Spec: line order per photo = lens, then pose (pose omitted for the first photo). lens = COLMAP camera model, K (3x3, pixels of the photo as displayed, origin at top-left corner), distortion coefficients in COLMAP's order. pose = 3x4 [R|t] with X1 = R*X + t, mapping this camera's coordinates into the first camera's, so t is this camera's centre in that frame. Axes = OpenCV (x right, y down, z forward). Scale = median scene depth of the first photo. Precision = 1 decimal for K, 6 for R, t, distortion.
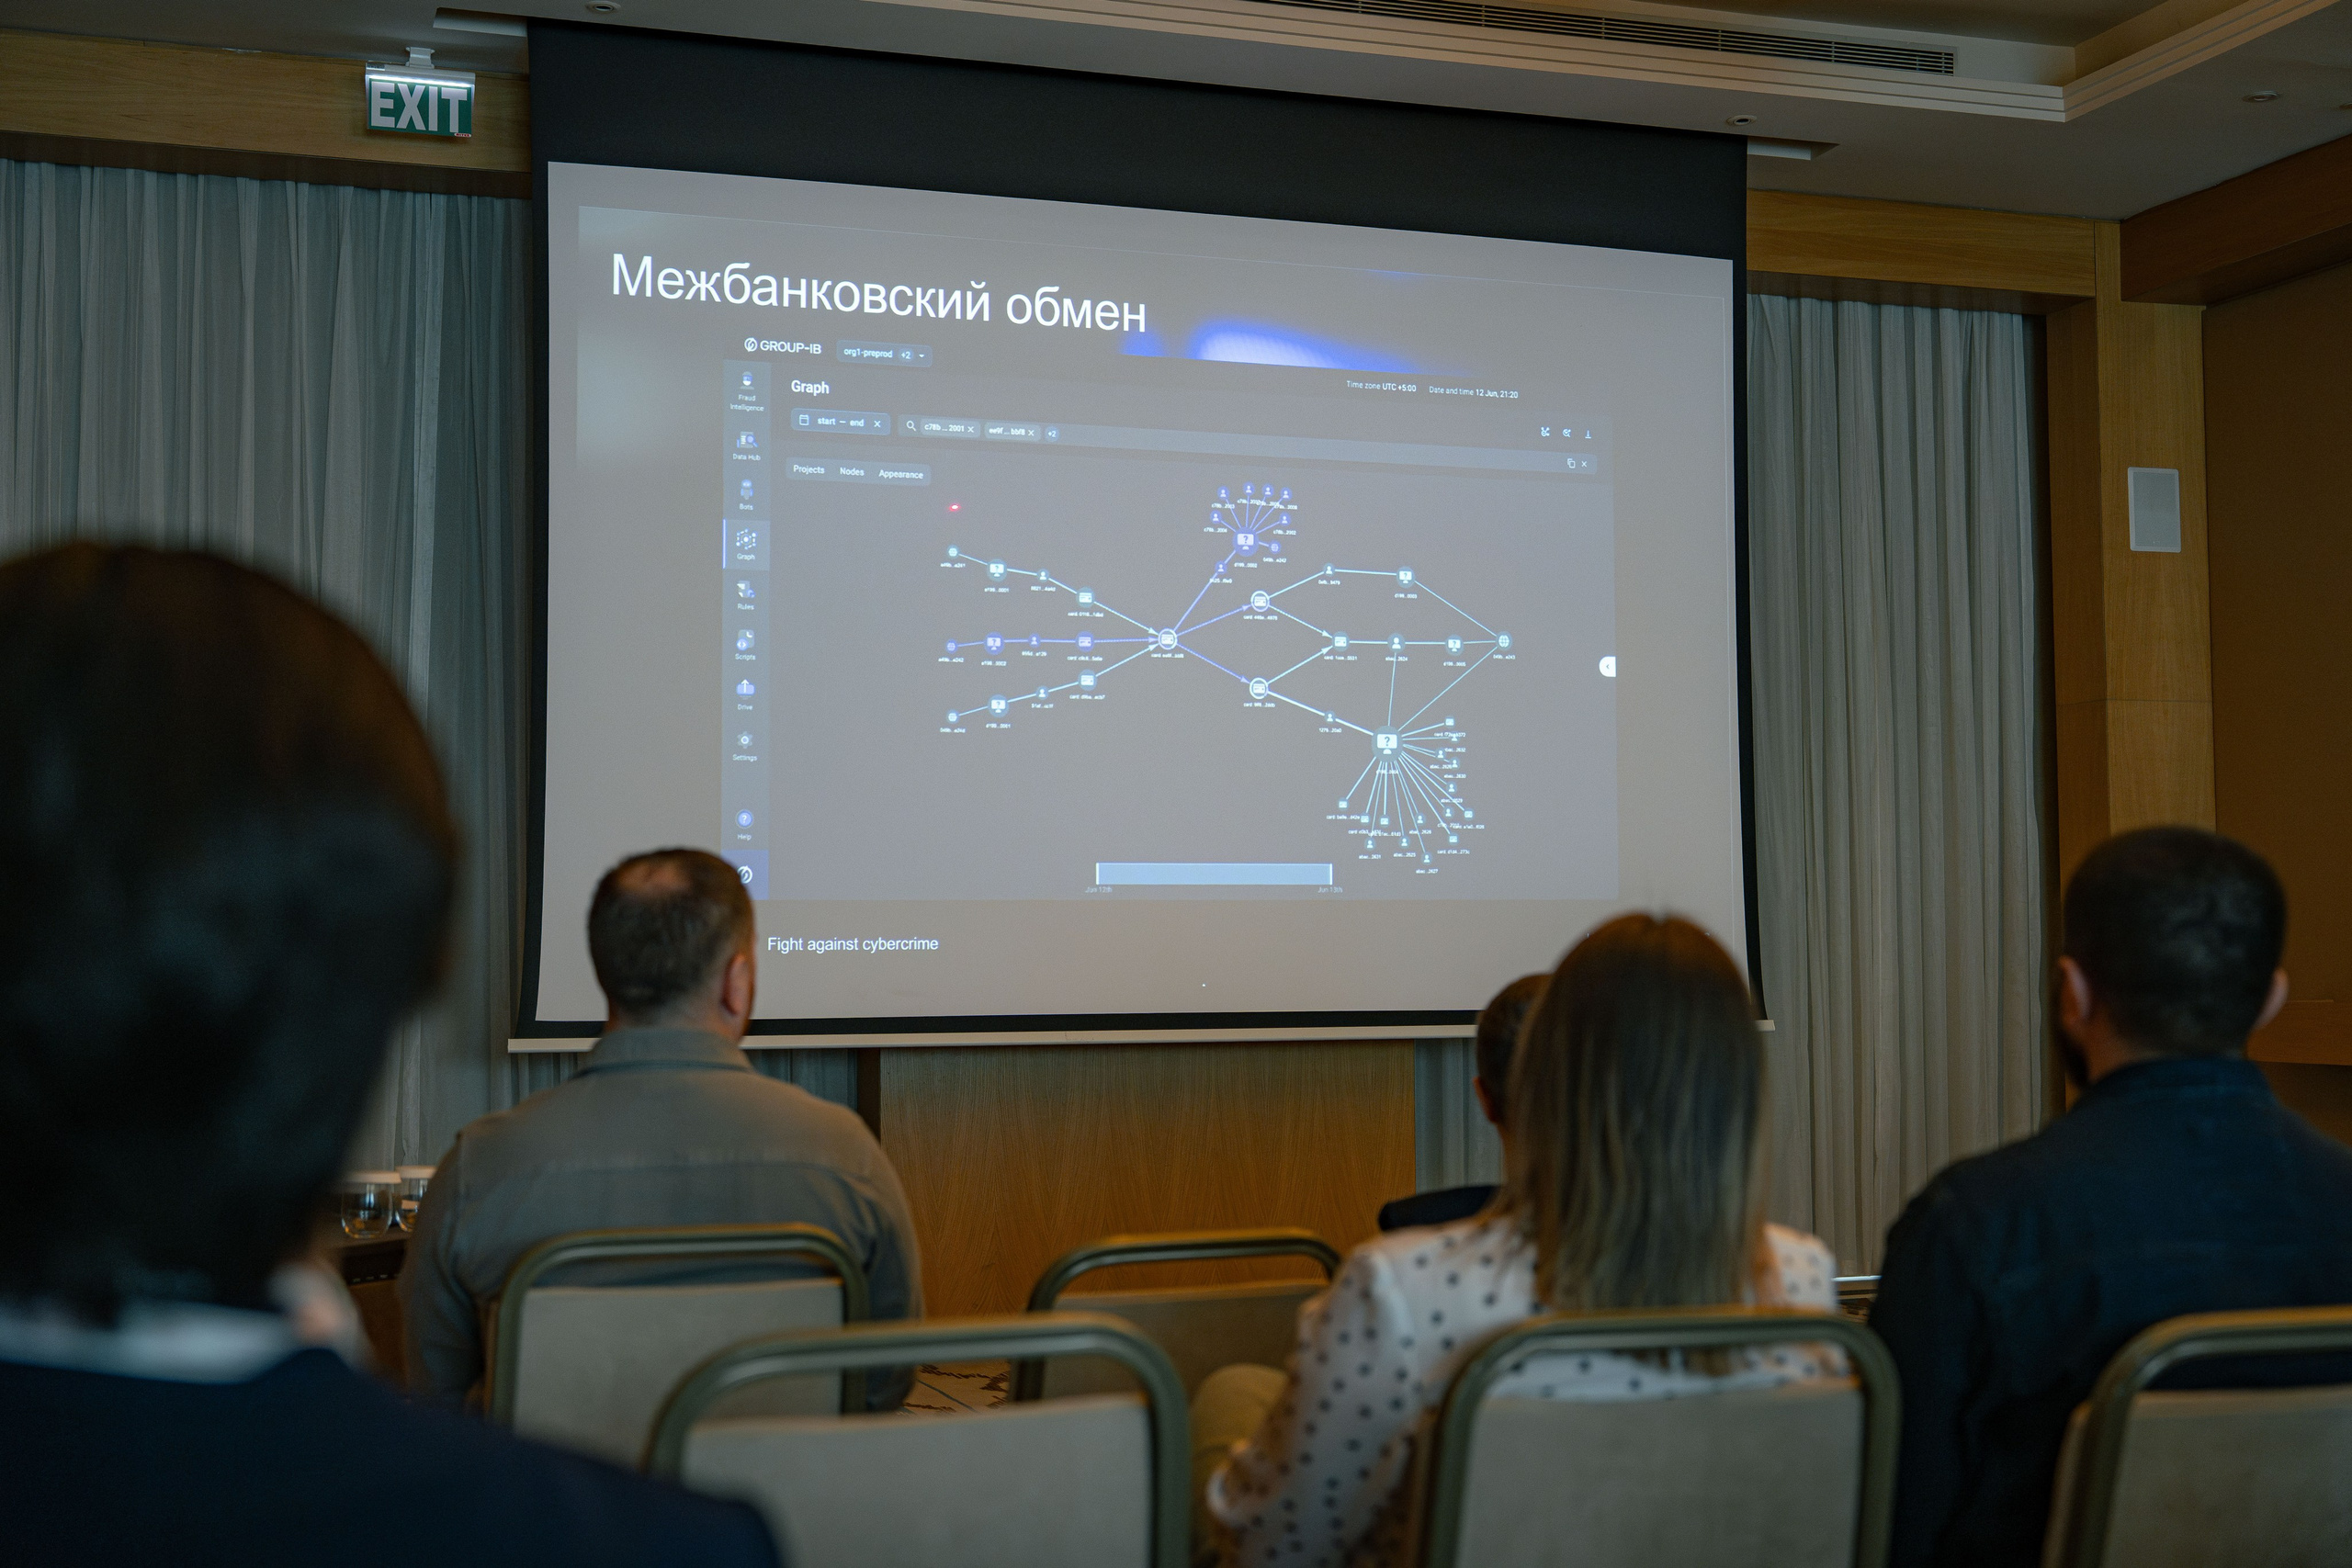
lens RADIAL K [[2882.8, 0, 1176.0], [0, 2882.8, 784.0], [0, 0, 1]] dist [0.013336, 0.025619]
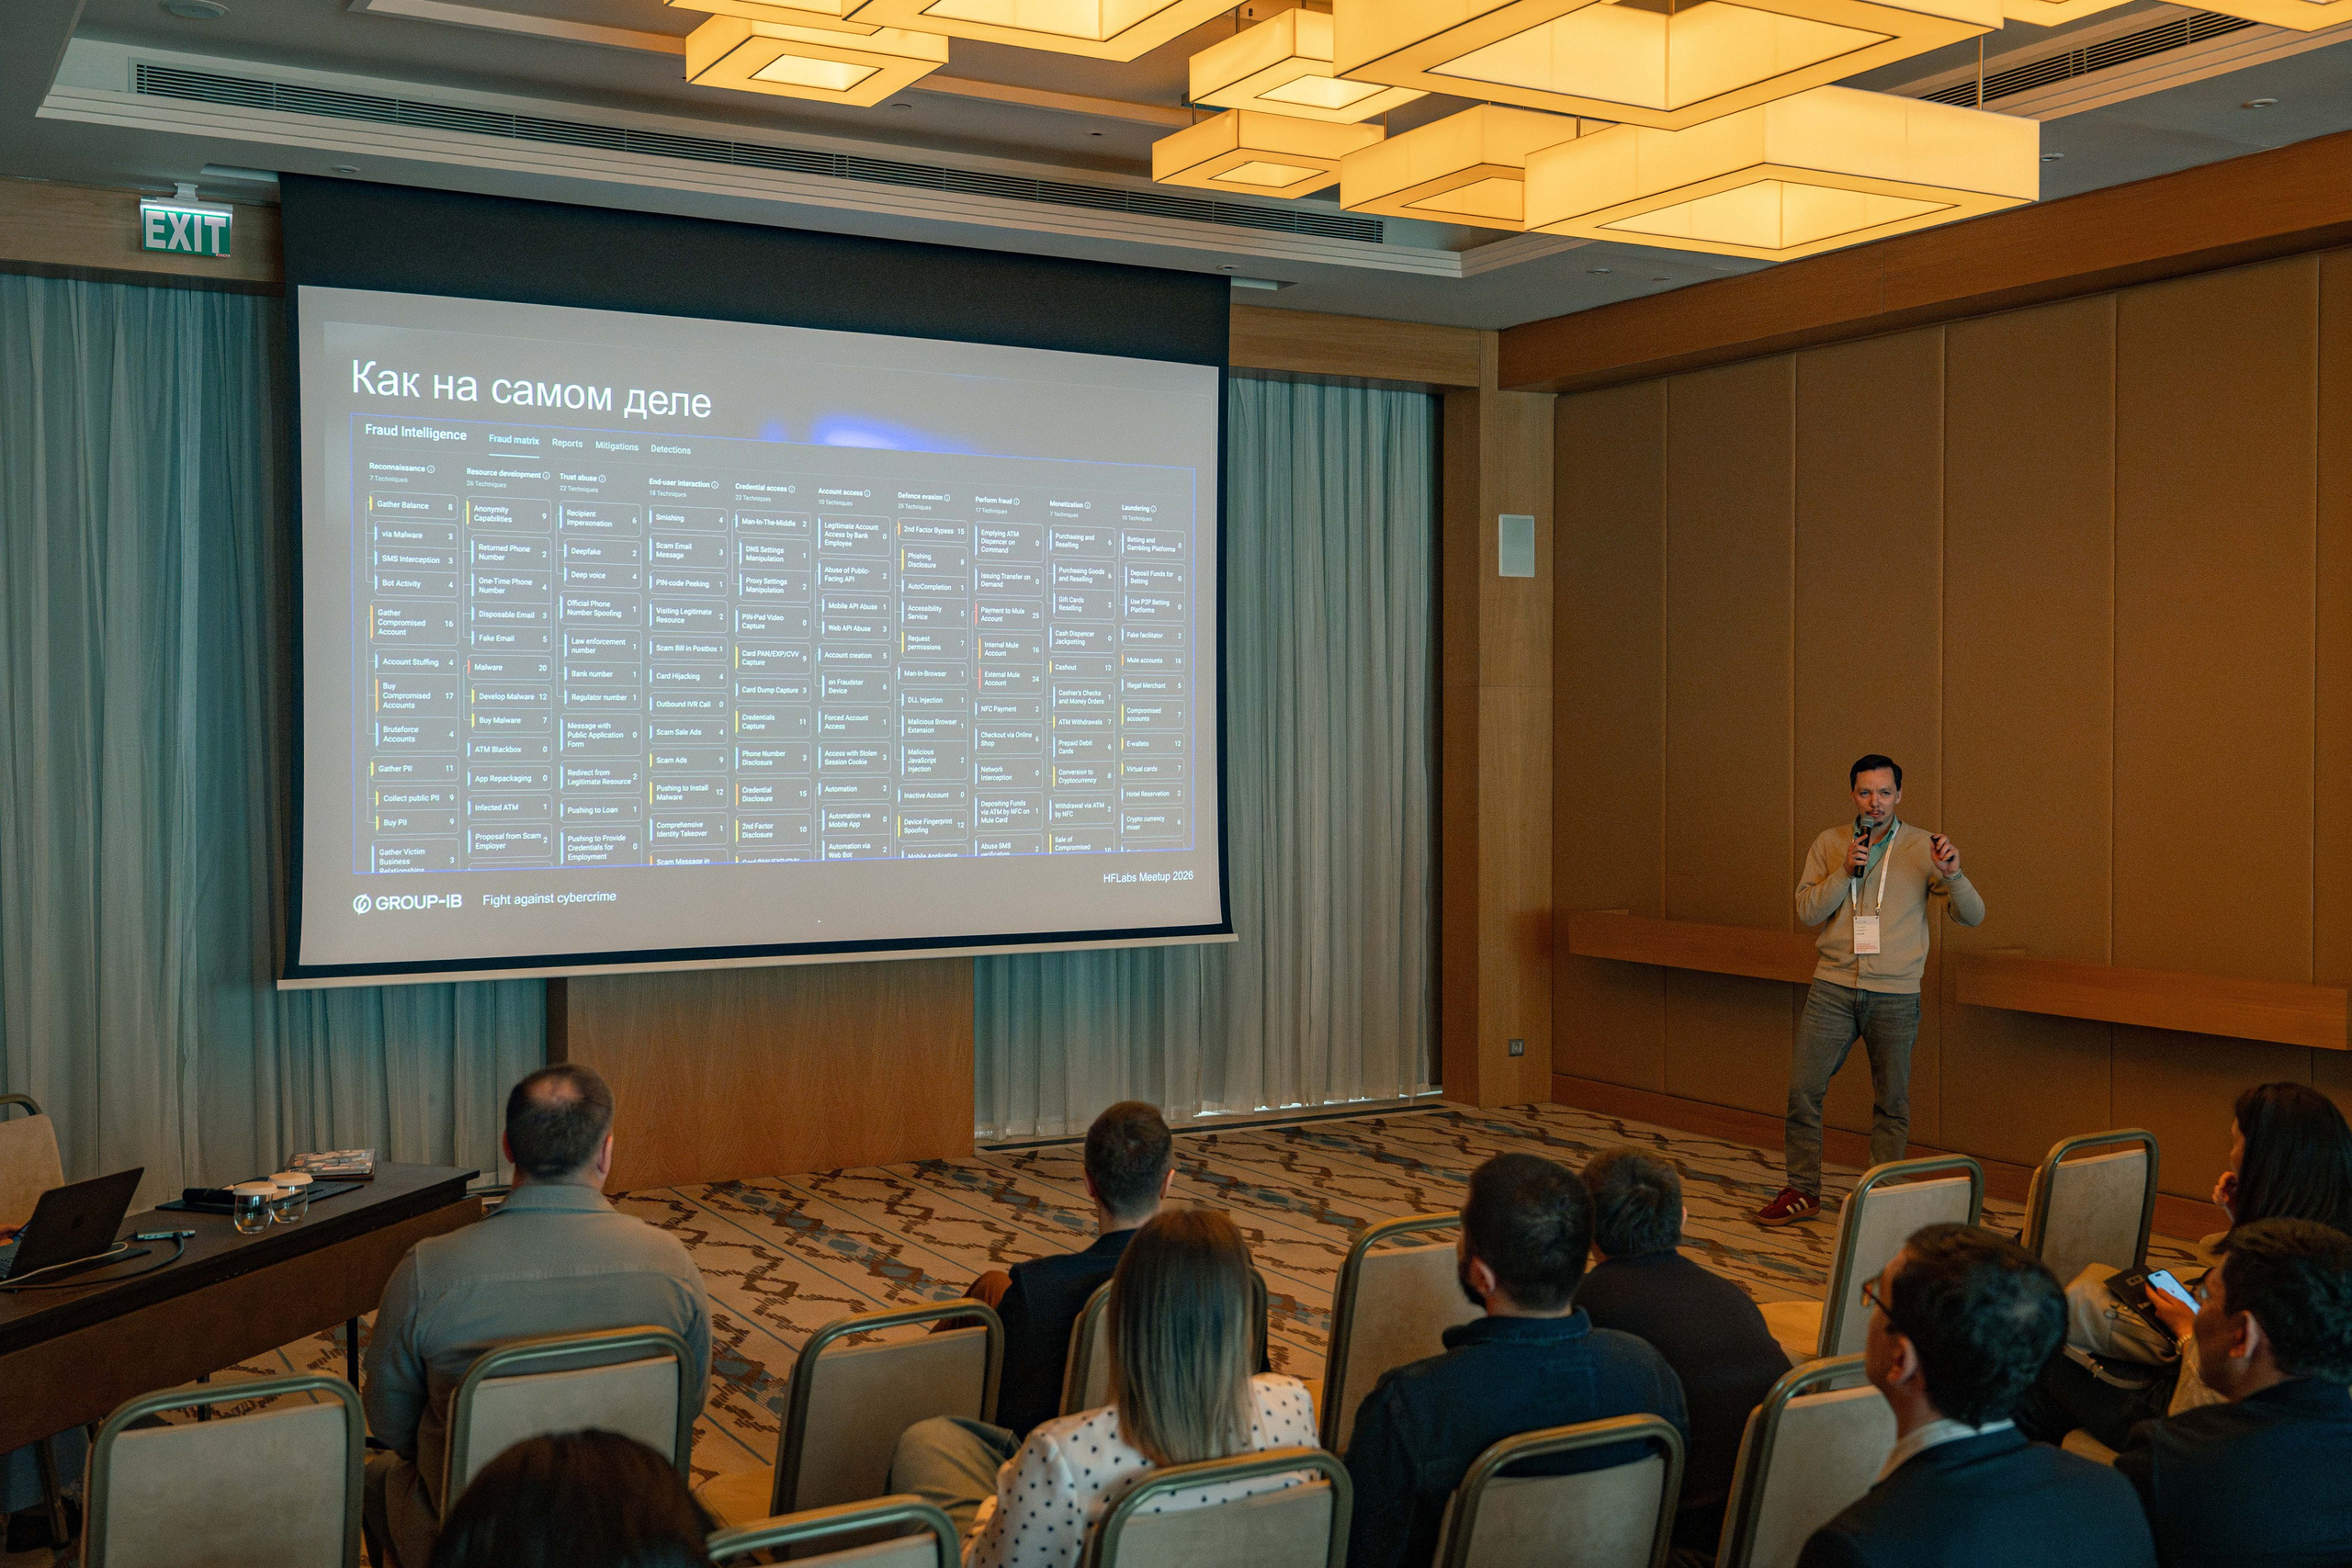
lens RADIAL K [[2389.0, 0, 1162.6], [0, 2389.0, 786.4], [0, 0, 1]] dist [0.008620, 0.025100]
pose [[0.983829, 0.001062, 0.179105, -0.030759], [-0.016140, 0.996440, 0.082750, -0.081785], [-0.178379, -0.084303, 0.980344, -0.095425]]
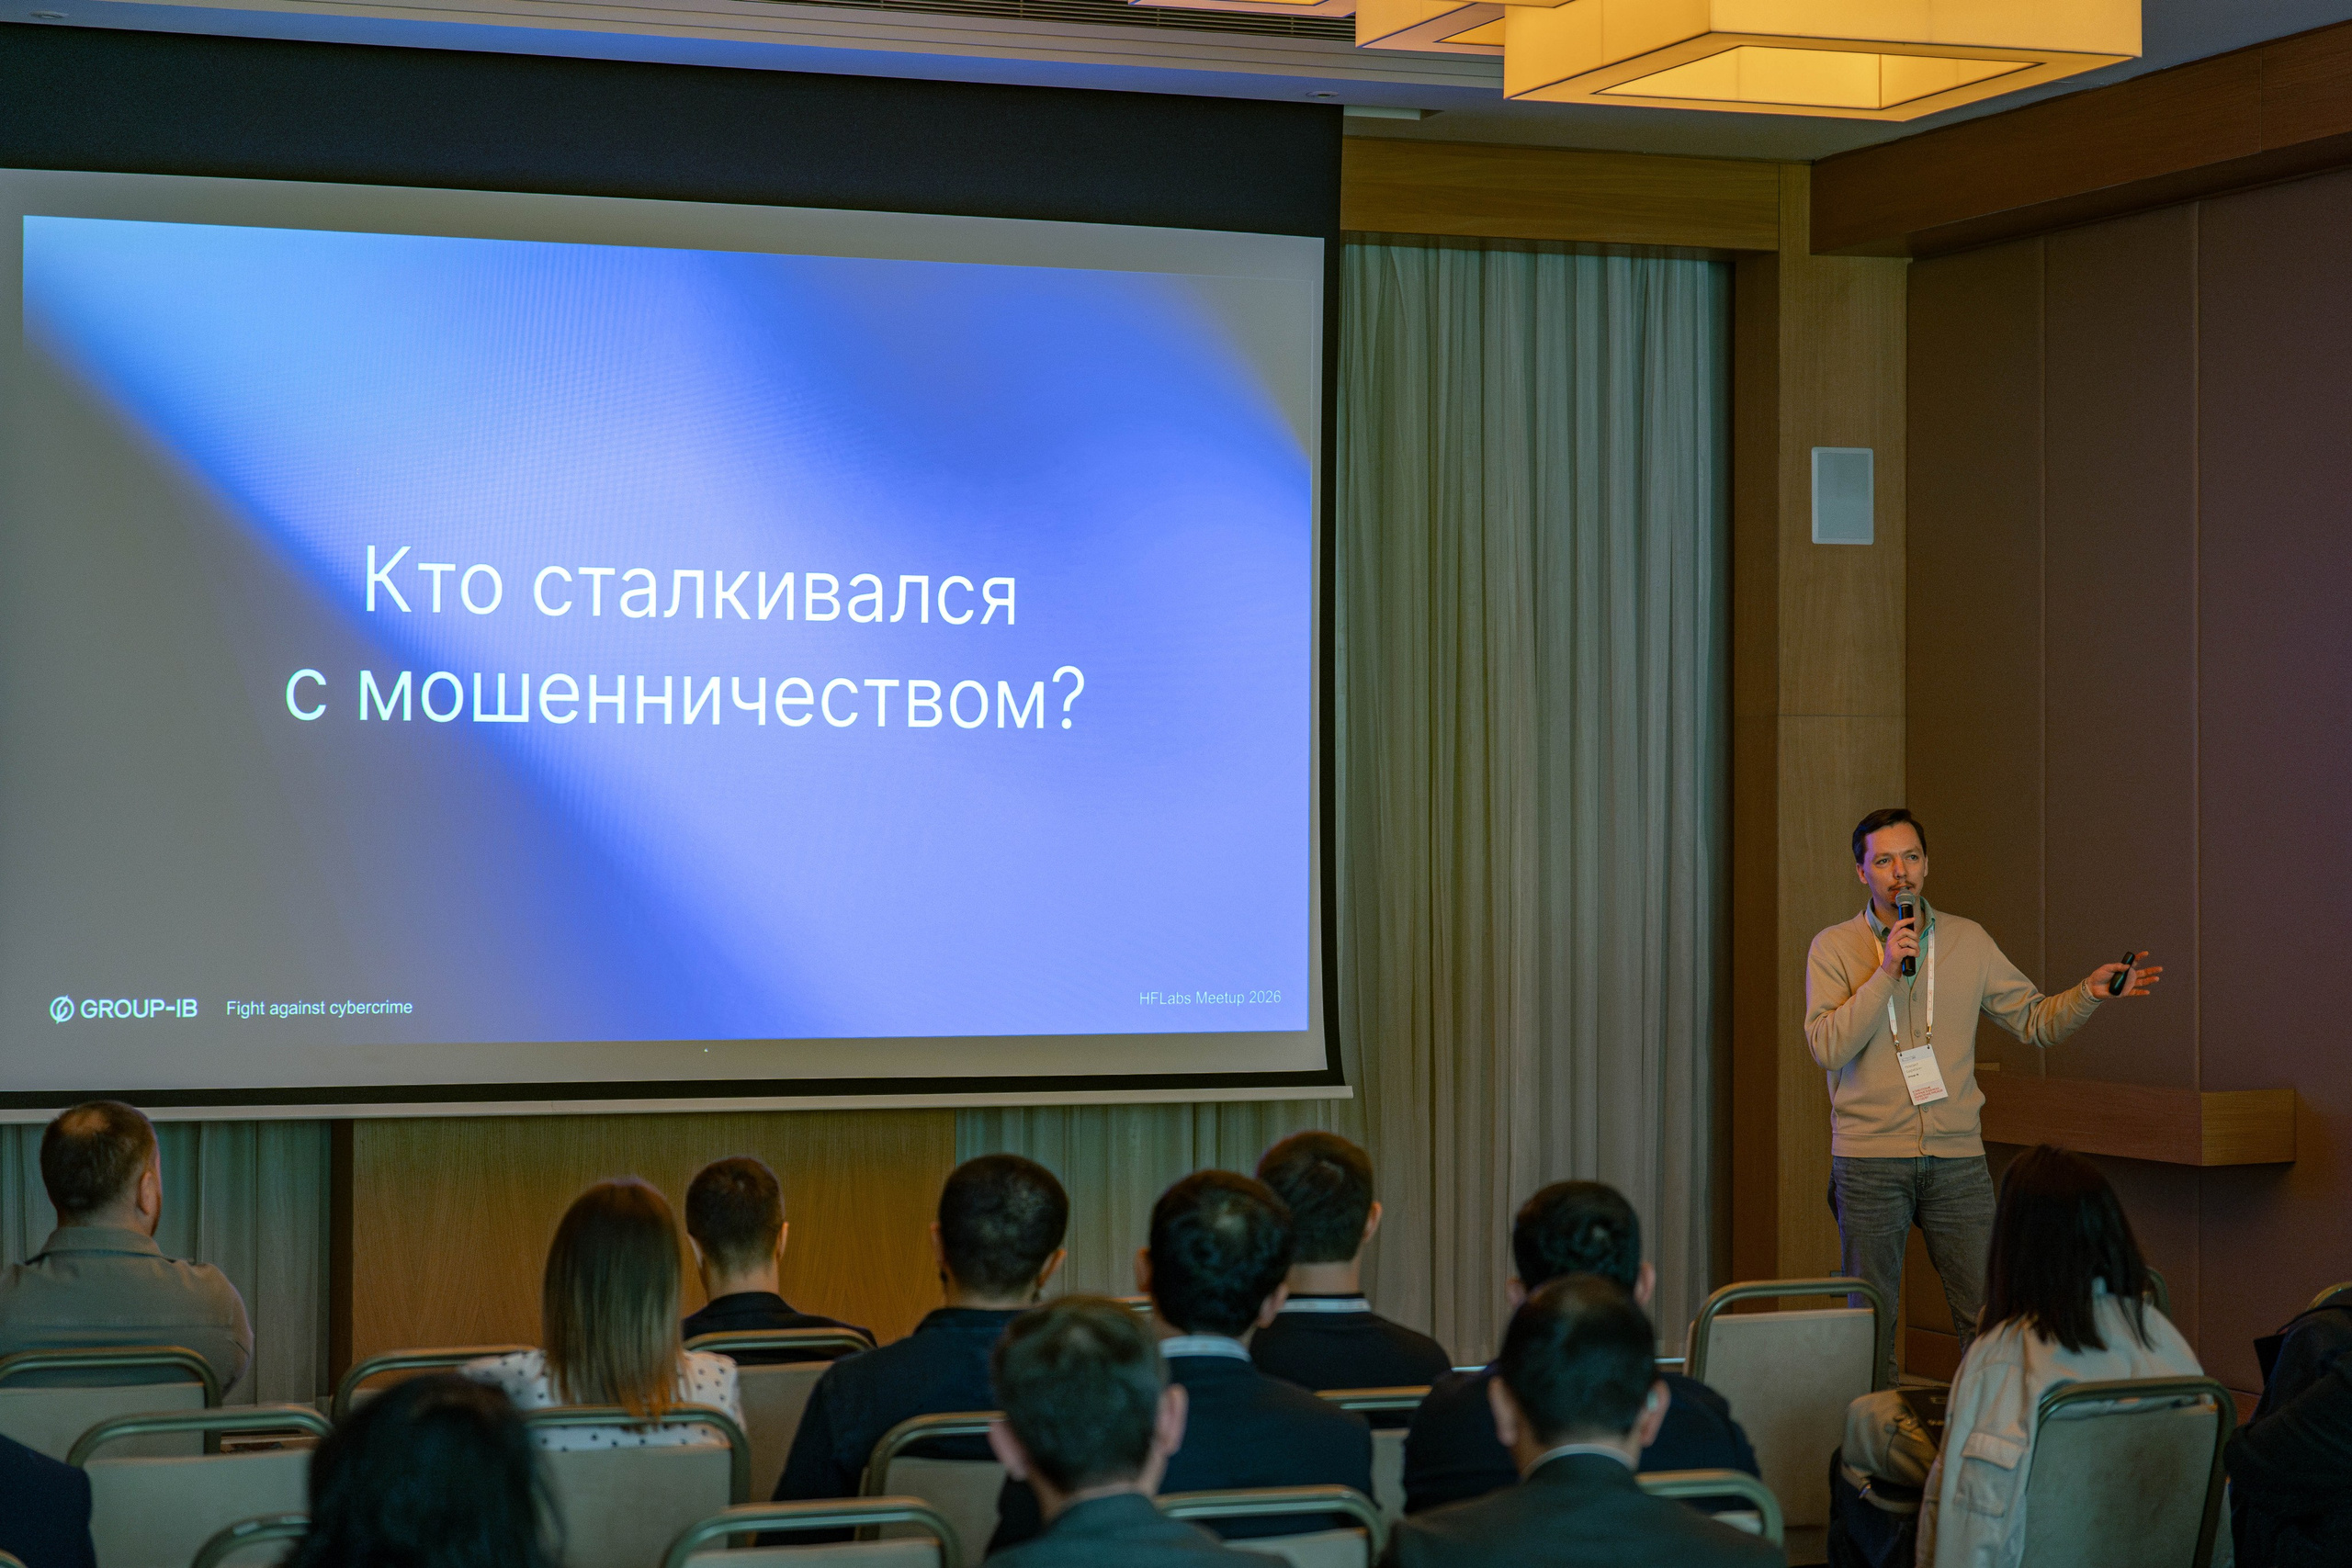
lens RADIAL K [[4768.1, 0, 1168.5], [0, 4768.1, 820.4], [0, 0, 1]] dist [0.028932, -0.624524]
pose [[0.999406, 0.008592, 0.033365, 0.099887], [-0.010528, 0.998244, 0.058301, -0.089672], [-0.032805, -0.058618, 0.997741, -0.493650]]
